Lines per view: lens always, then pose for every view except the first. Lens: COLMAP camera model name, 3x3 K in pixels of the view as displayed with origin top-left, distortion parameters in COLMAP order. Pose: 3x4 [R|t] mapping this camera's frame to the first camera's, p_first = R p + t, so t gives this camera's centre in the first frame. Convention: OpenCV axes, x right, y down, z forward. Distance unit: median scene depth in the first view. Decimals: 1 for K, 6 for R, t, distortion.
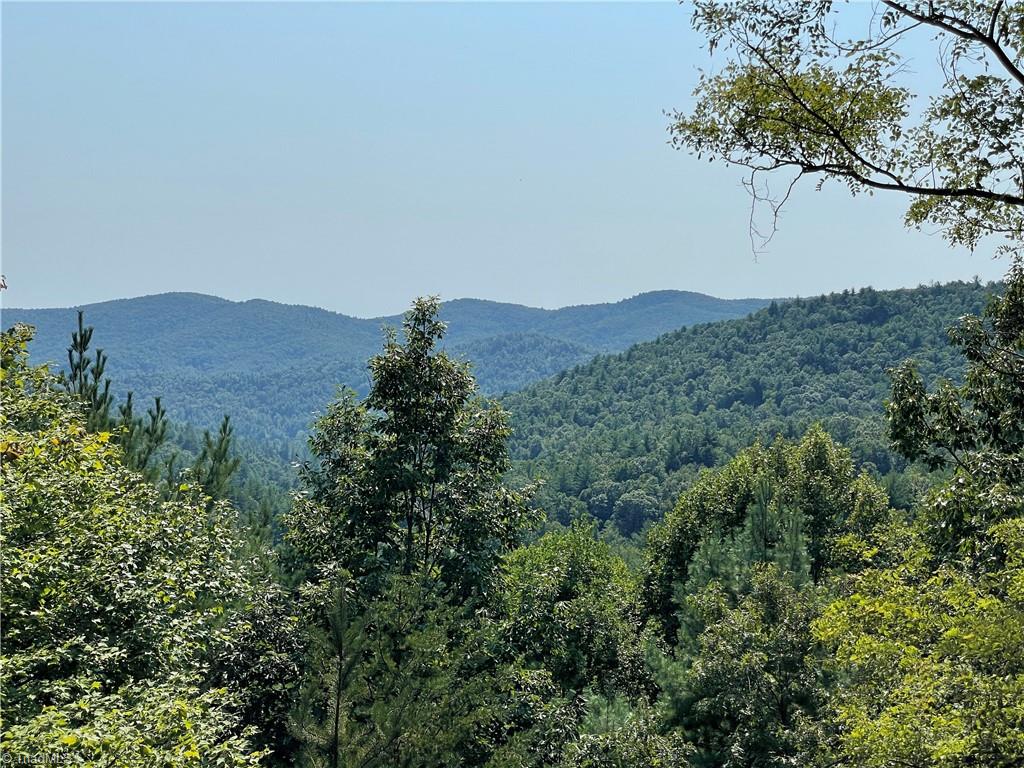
lens RADIAL K [[1543.2, 0, 516.1], [0, 1543.2, 375.8], [0, 0, 1]] dist [0.162589, 0.000000]
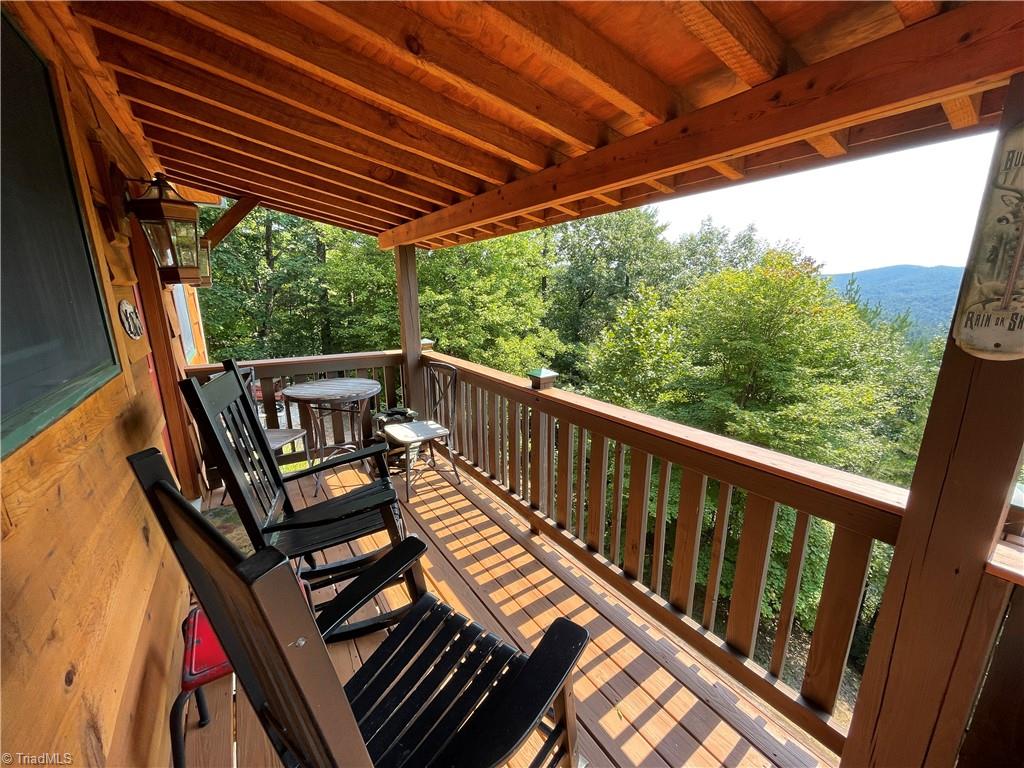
lens RADIAL K [[414.8, 0, 510.4], [0, 414.8, 387.6], [0, 0, 1]] dist [-0.000950, 0.000980]
pose [[0.581638, 0.168668, -0.795769, 0.021402], [0.004743, 0.977547, 0.210663, 0.006122], [0.813434, -0.126304, 0.567779, -0.058238]]
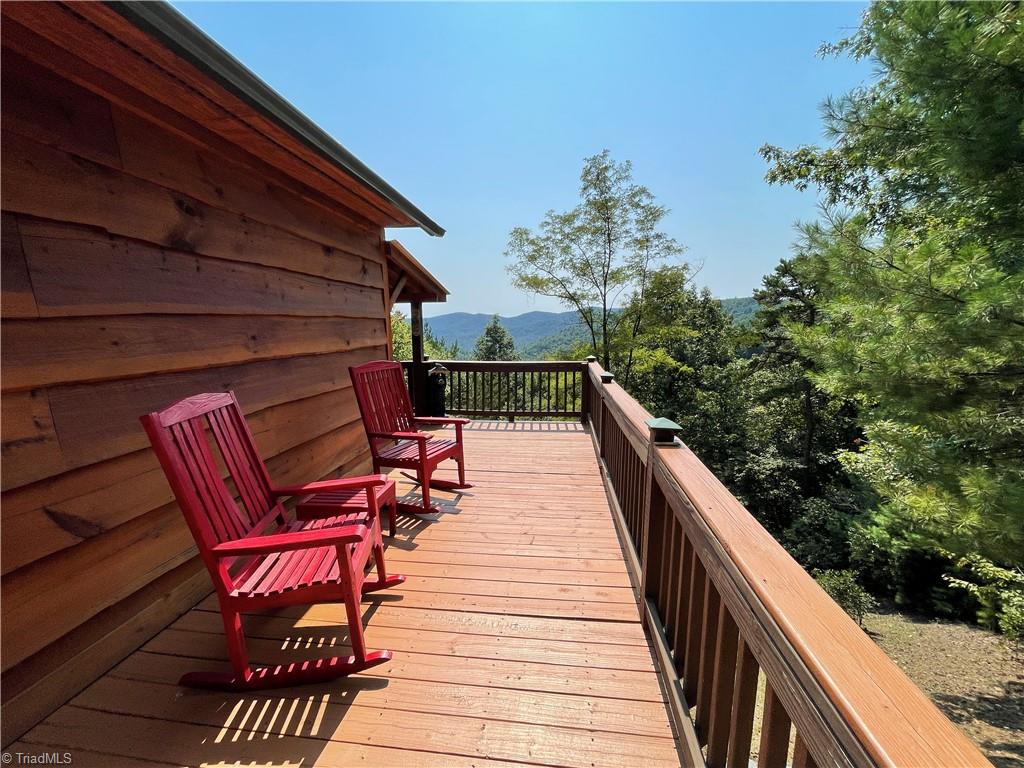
lens RADIAL K [[414.8, 0, 510.8], [0, 414.8, 379.6], [0, 0, 1]] dist [-0.000950, 0.000980]
pose [[0.995182, -0.023350, -0.095224, 0.098013], [0.033954, 0.993207, 0.111298, 0.010665], [0.091979, -0.113995, 0.989214, -0.255777]]
